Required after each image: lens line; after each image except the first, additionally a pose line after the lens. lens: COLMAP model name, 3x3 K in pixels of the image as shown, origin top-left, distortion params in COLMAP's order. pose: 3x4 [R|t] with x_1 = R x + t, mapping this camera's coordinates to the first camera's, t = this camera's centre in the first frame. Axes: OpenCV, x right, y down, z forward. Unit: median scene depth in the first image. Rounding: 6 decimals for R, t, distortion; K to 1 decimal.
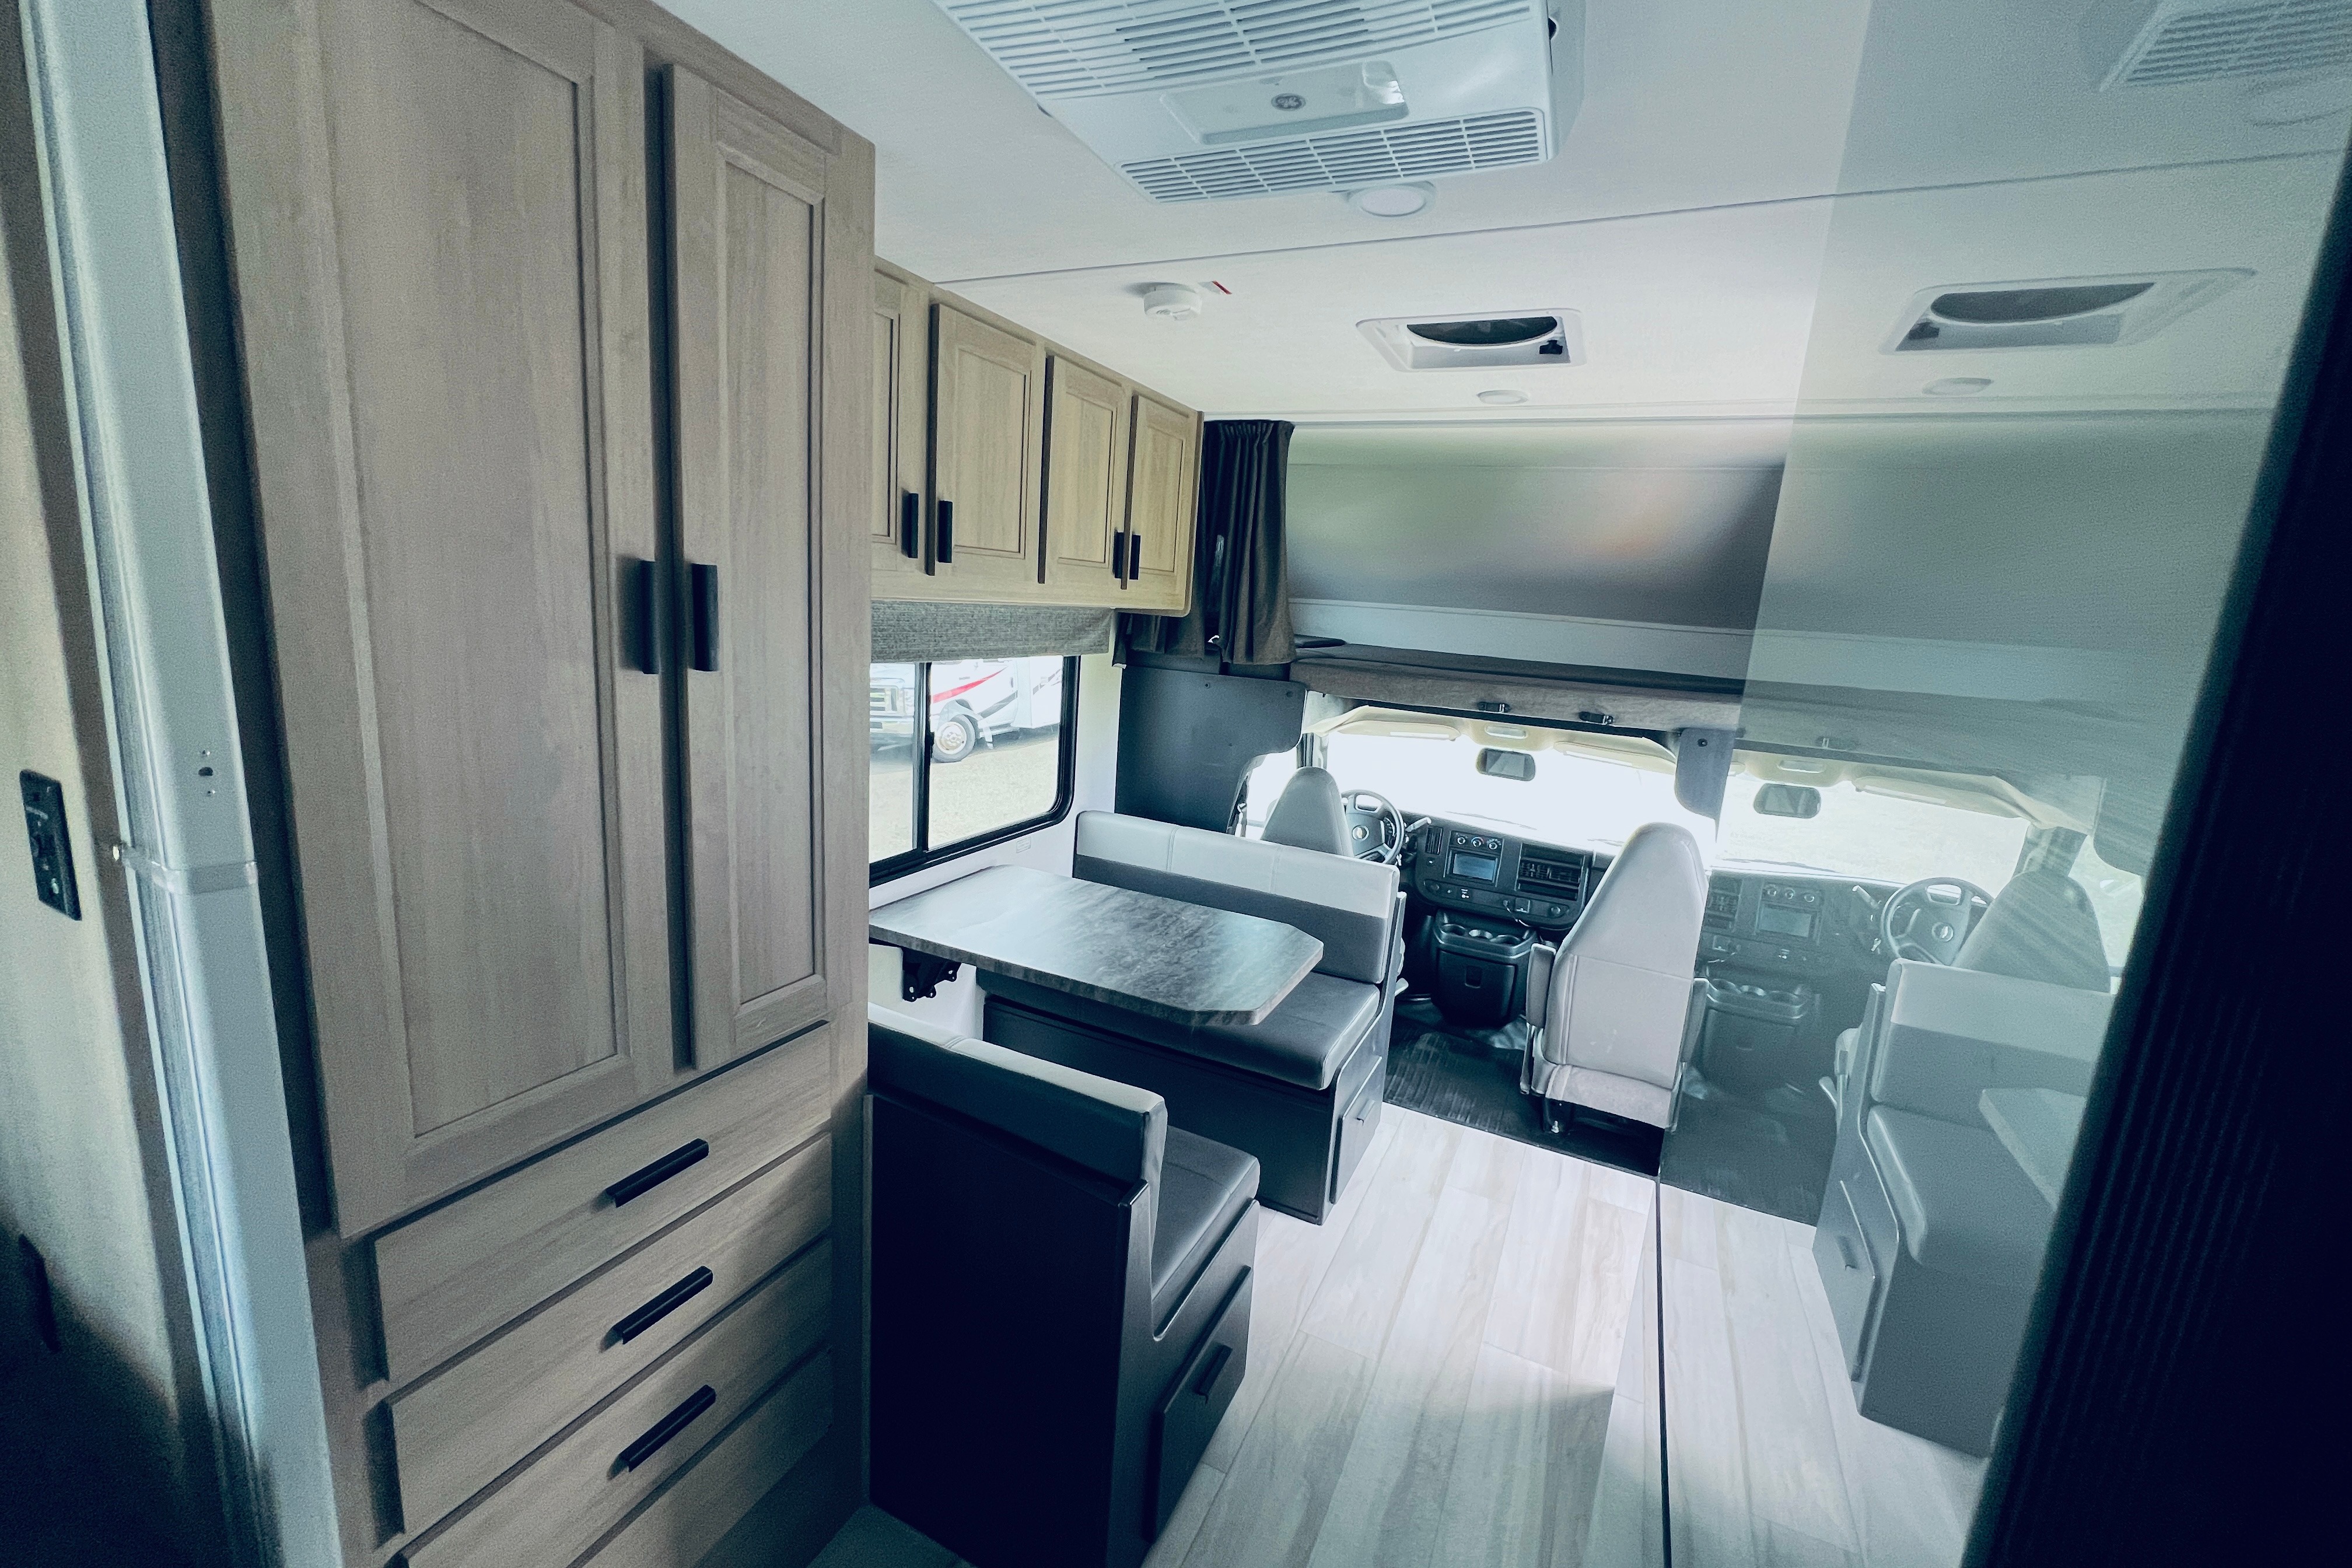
lens RADIAL K [[942.3, 0, 1171.8], [0, 942.3, 774.0], [0, 0, 1]] dist [-0.003142, 0.000953]
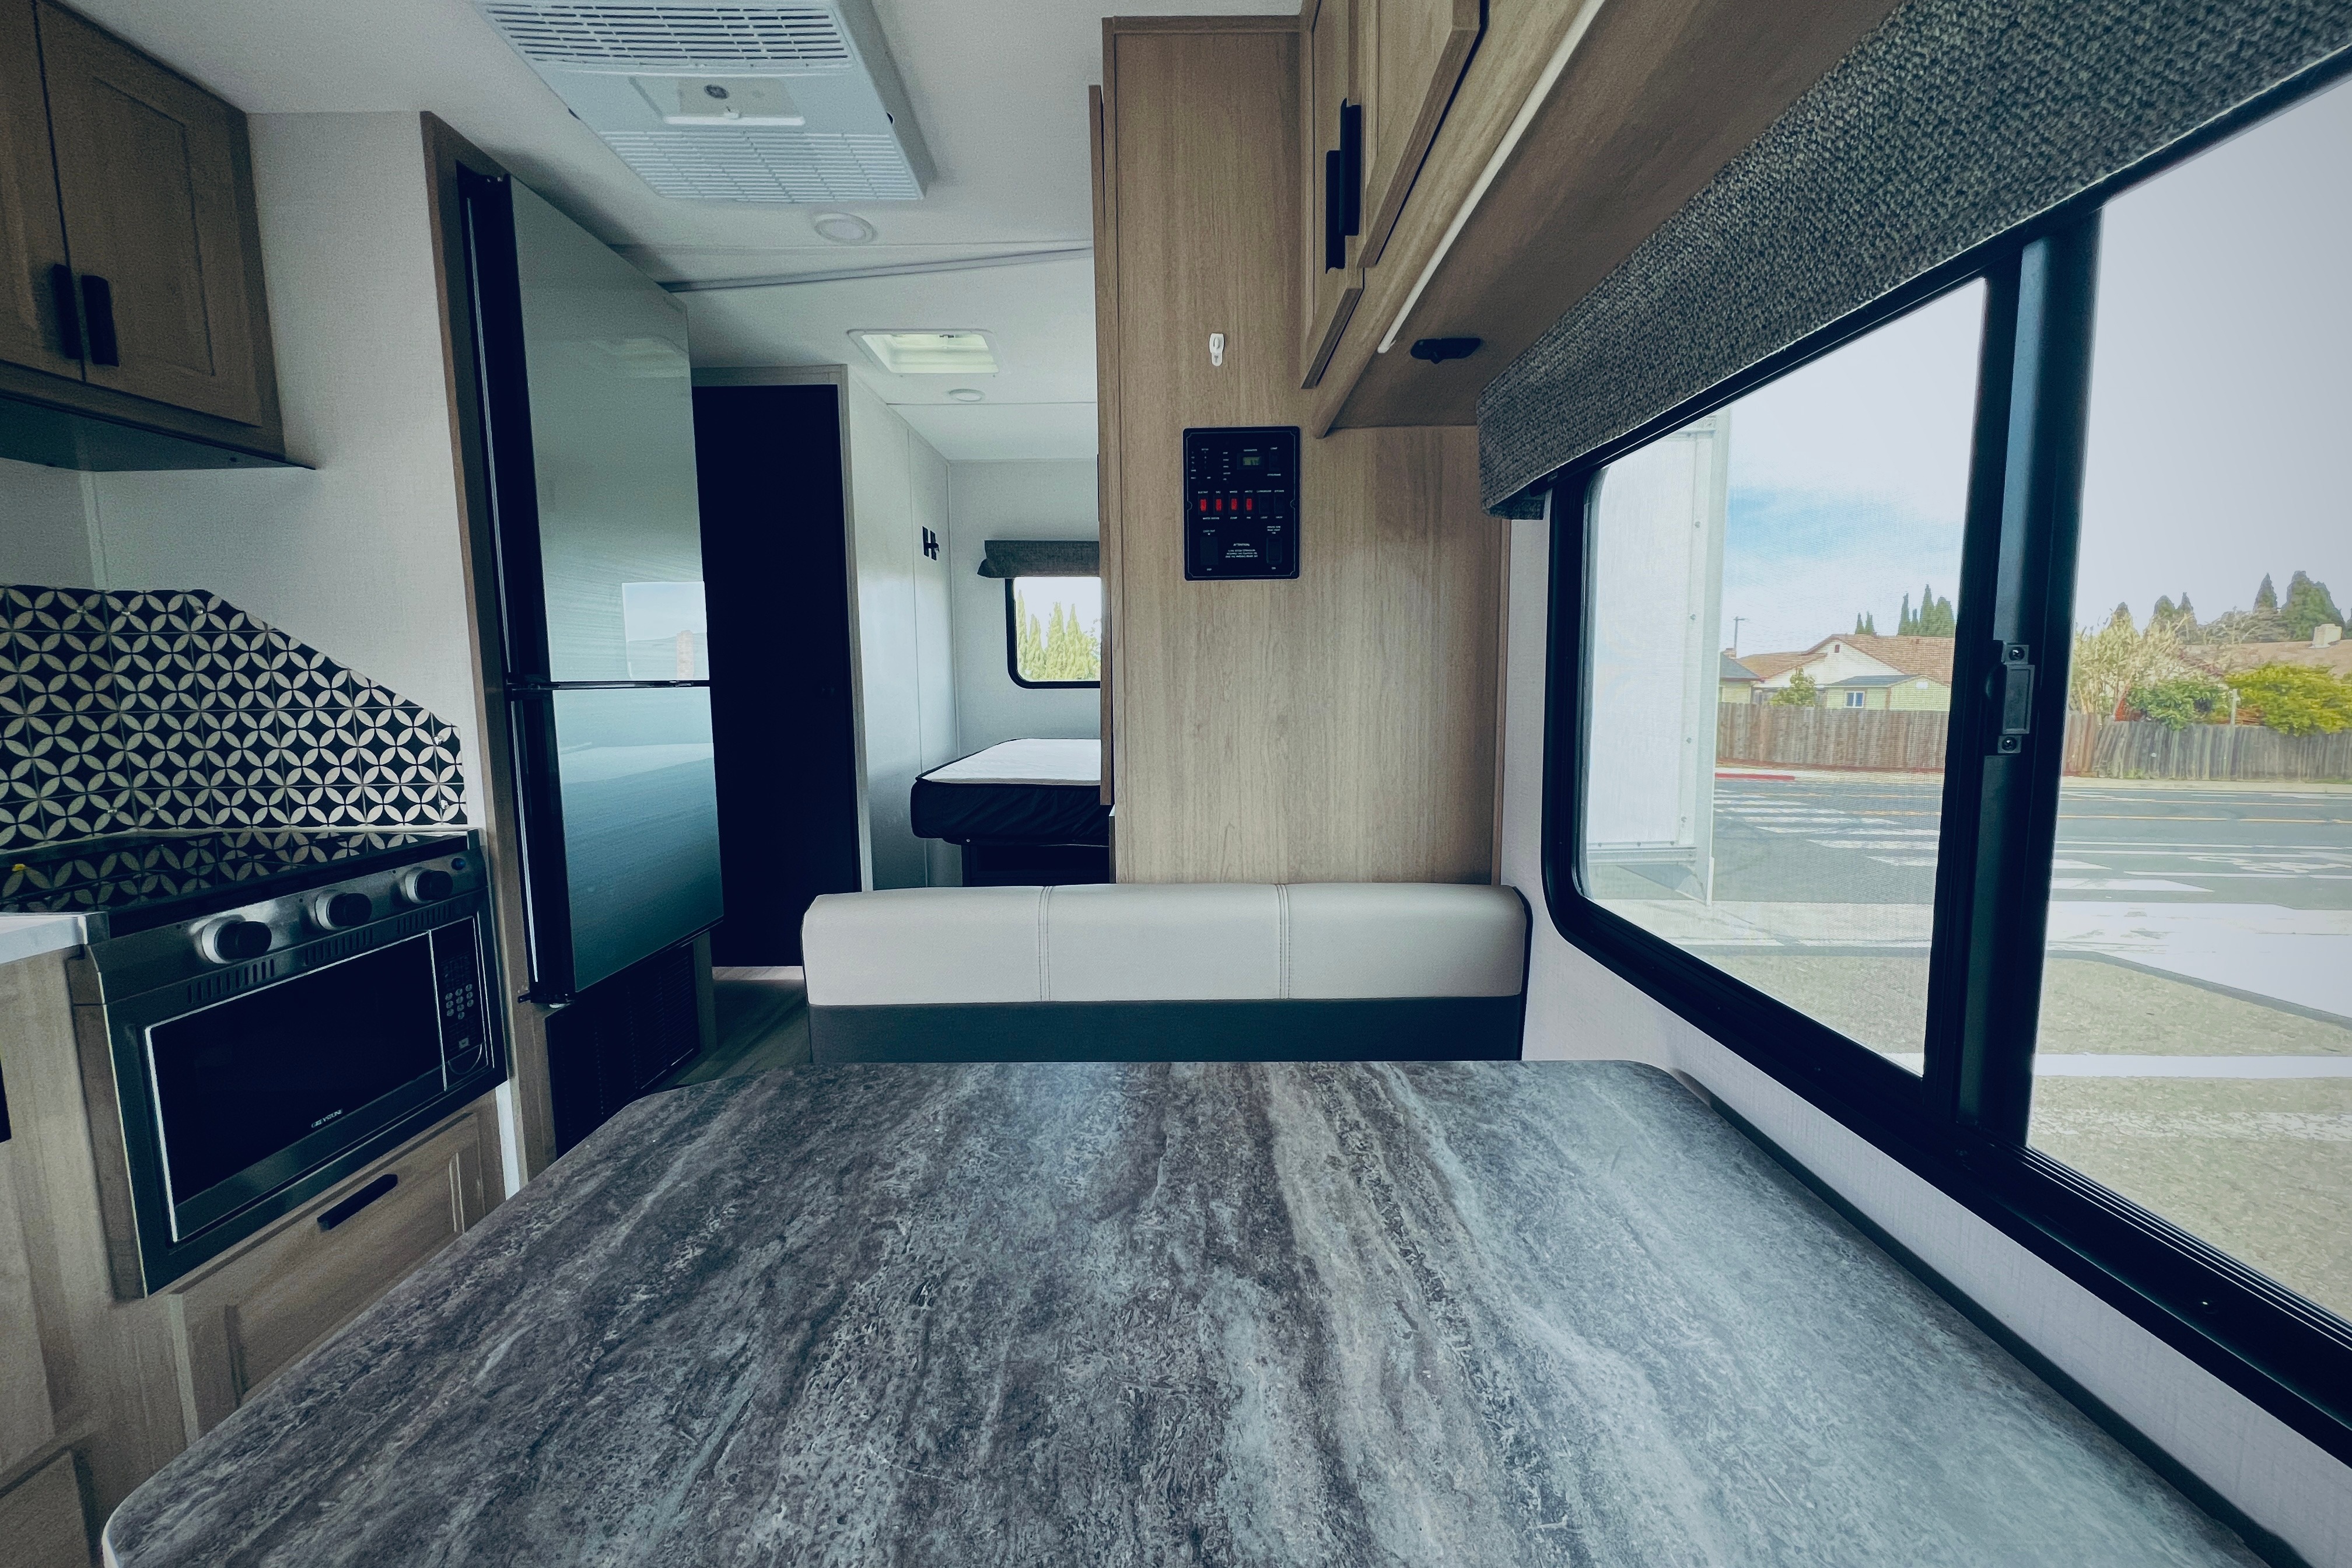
lens RADIAL K [[942.3, 0, 1175.1], [0, 942.3, 776.8], [0, 0, 1]] dist [-0.003142, 0.000953]
pose [[-0.895820, -0.009161, -0.444322, 0.040116], [-0.130276, 0.961280, 0.242835, -0.038419], [0.424894, 0.275421, -0.862327, 1.001899]]
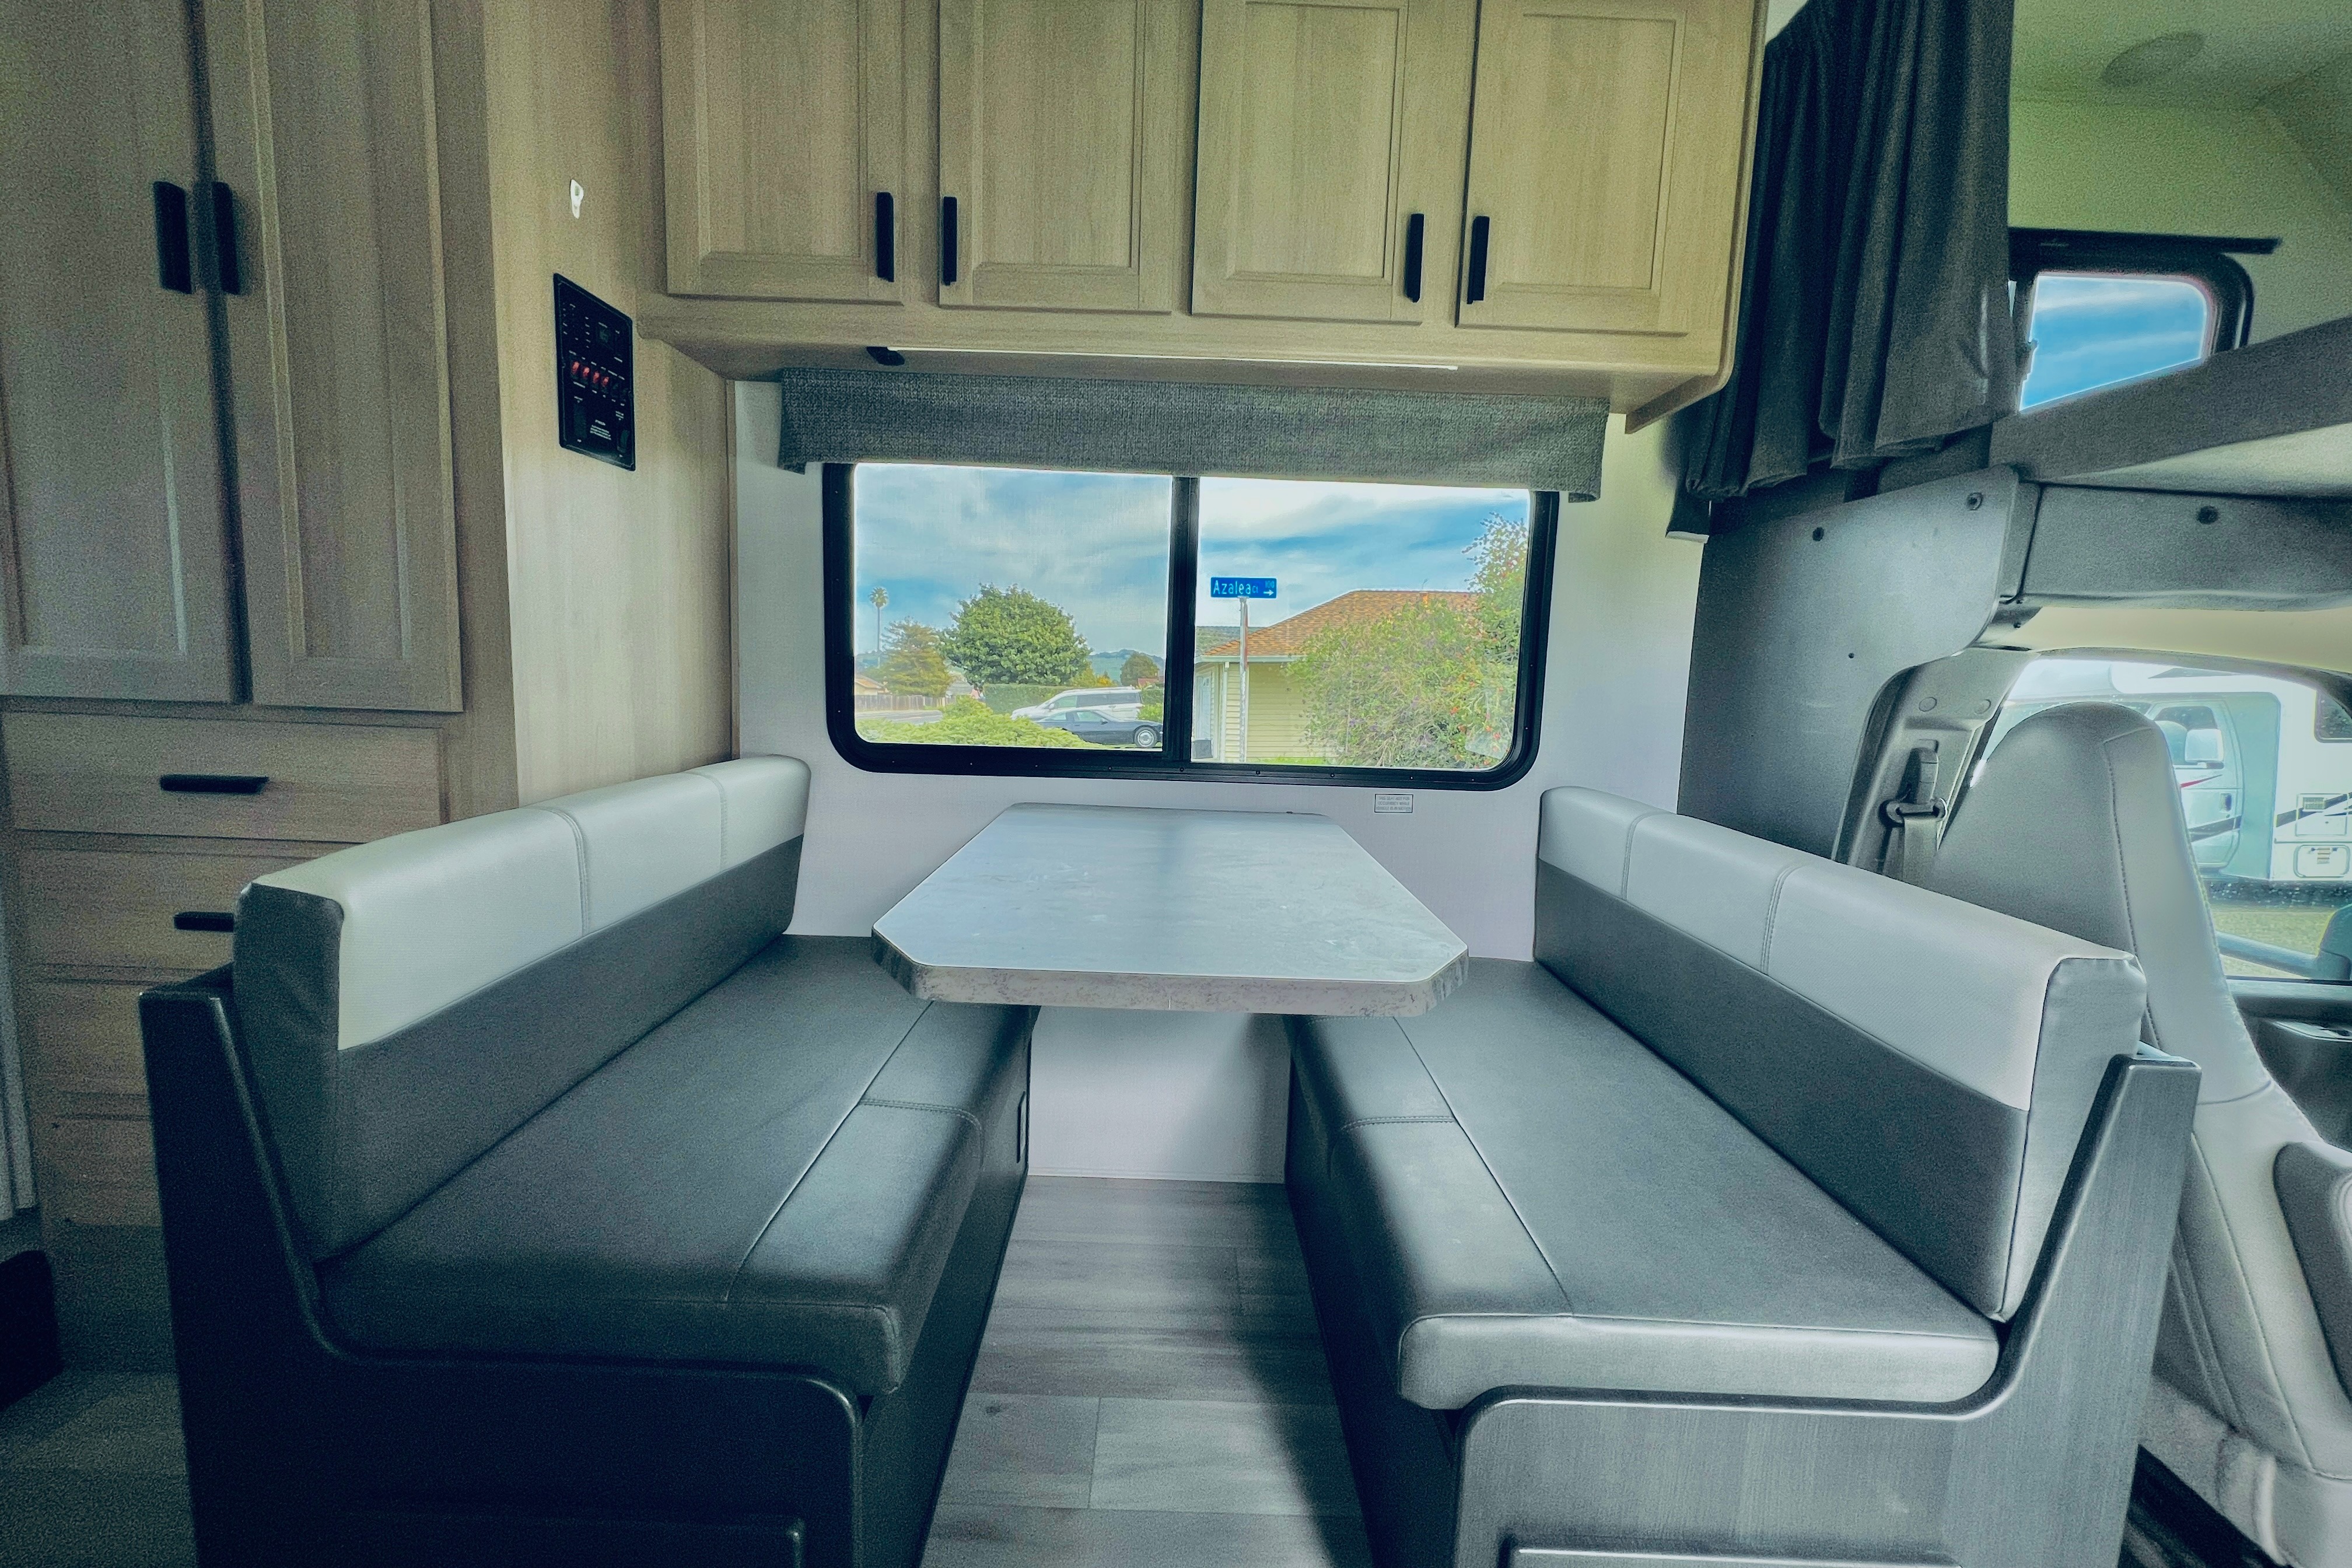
lens RADIAL K [[945.2, 0, 1190.7], [0, 945.2, 787.6], [0, 0, 1]] dist [-0.002772, 0.000229]
pose [[0.448821, 0.063495, -0.891363, 0.369810], [-0.172010, 0.984958, -0.016449, 0.103697], [0.876911, 0.160706, 0.452991, 0.608332]]
